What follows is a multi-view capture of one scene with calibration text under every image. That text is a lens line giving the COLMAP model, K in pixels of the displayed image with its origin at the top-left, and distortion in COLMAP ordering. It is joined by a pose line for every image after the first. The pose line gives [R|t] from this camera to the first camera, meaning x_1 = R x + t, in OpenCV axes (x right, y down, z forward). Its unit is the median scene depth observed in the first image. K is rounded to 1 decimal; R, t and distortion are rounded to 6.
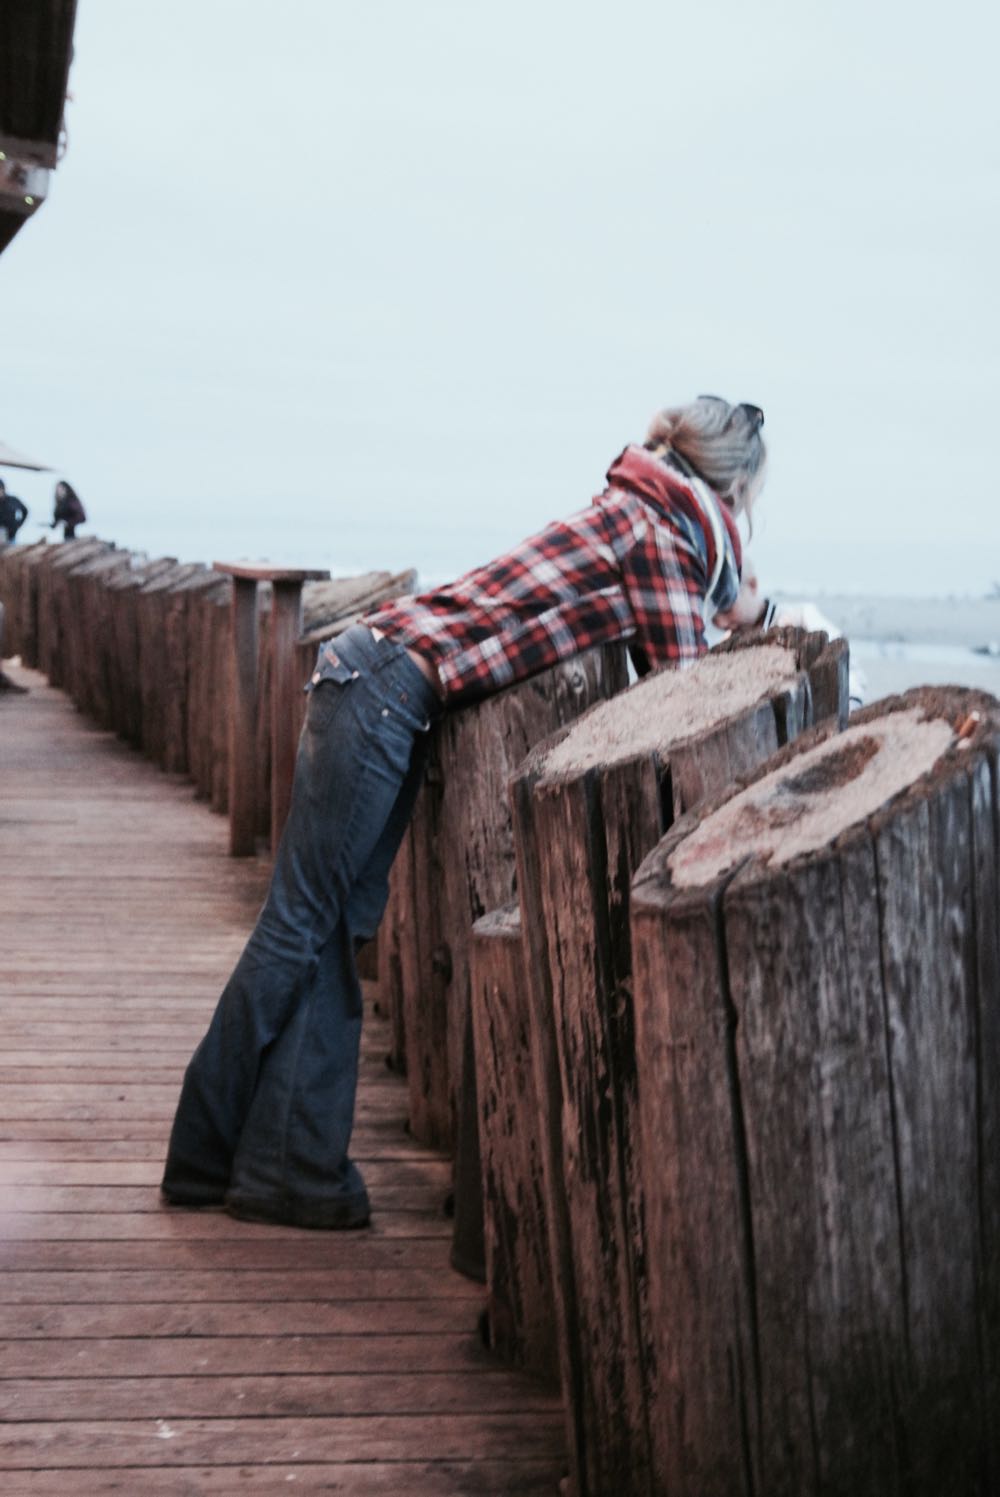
lens RADIAL K [[1884.2, 0, 501.5], [0, 1884.2, 788.0], [0, 0, 1]] dist [-0.011445, -0.001283]
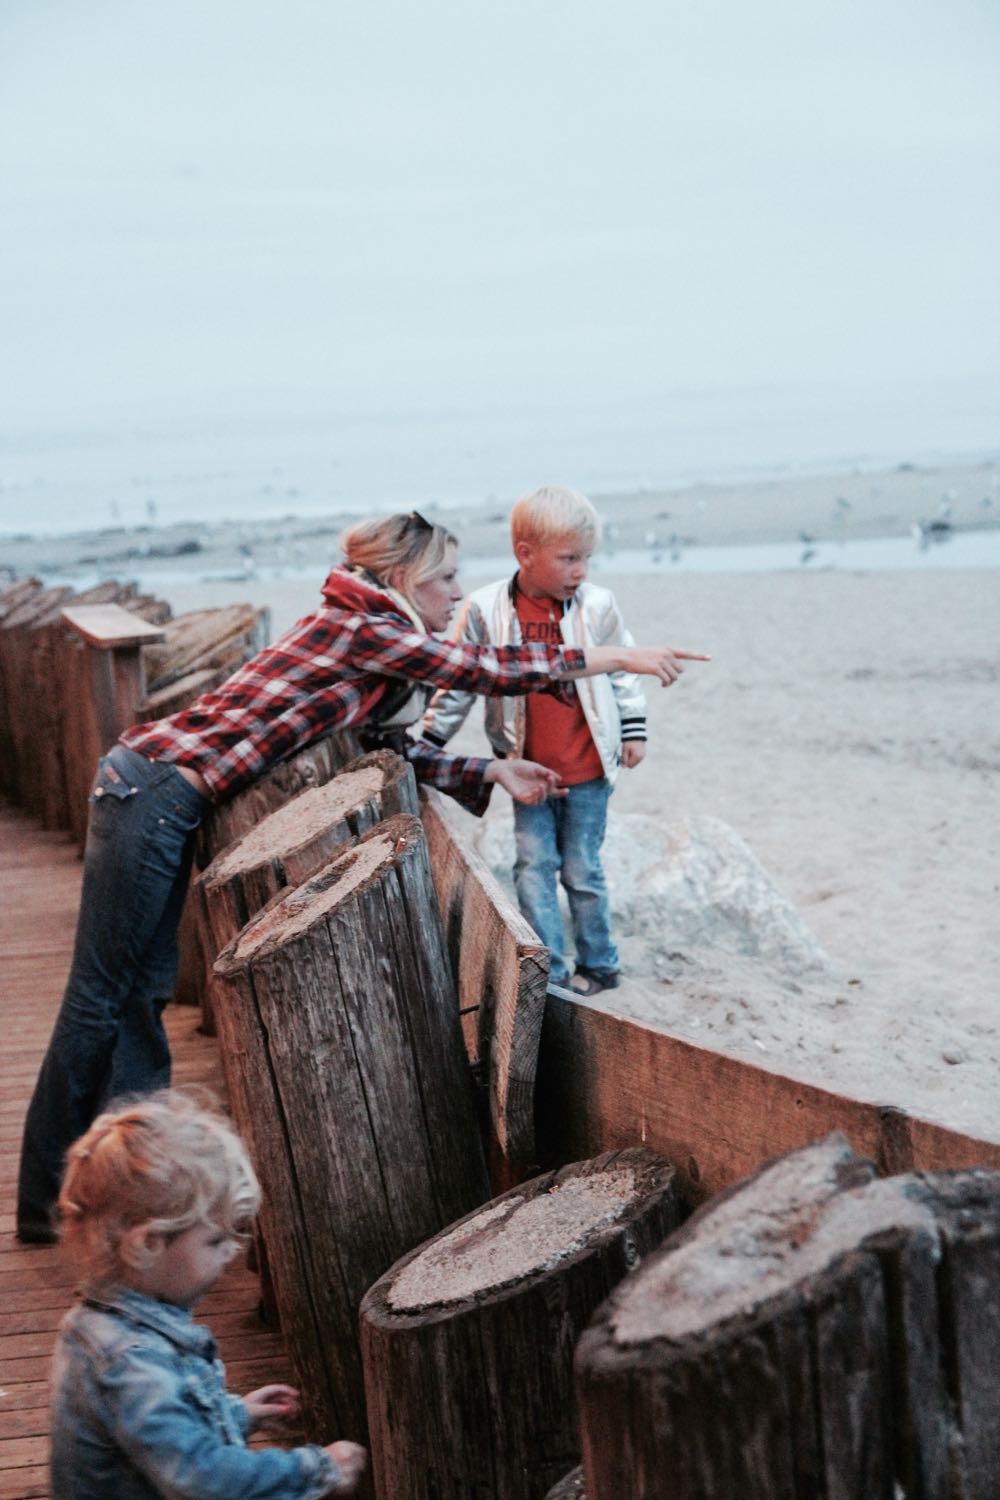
lens RADIAL K [[2479.5, 0, 500.0], [0, 2479.5, 750.0], [0, 0, 1]] dist [0.046589, 0.098154]
pose [[0.995365, -0.095362, -0.012422, 0.381430], [0.095210, 0.995381, -0.012320, -0.083881], [0.013540, 0.011081, 0.999847, -1.220169]]
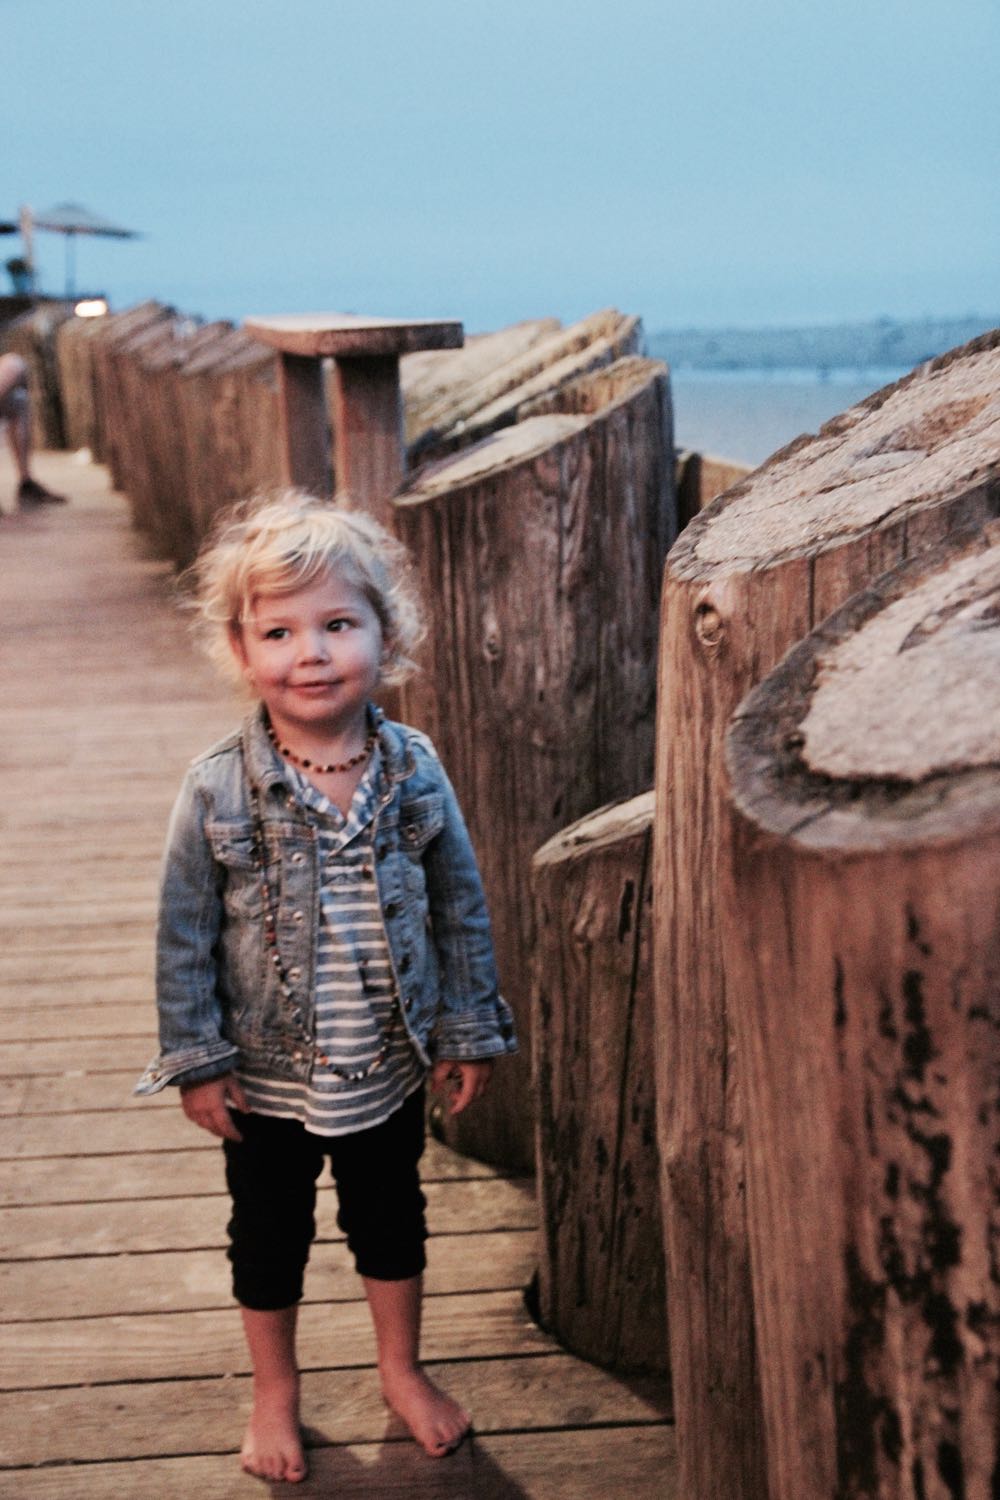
lens RADIAL K [[1888.0, 0, 501.5], [0, 1888.0, 789.6], [0, 0, 1]] dist [-0.011445, -0.001283]
pose [[0.996602, -0.041276, -0.071285, -0.223920], [0.050076, 0.990709, 0.126443, -0.259734], [0.065404, -0.129583, 0.989409, 2.284365]]
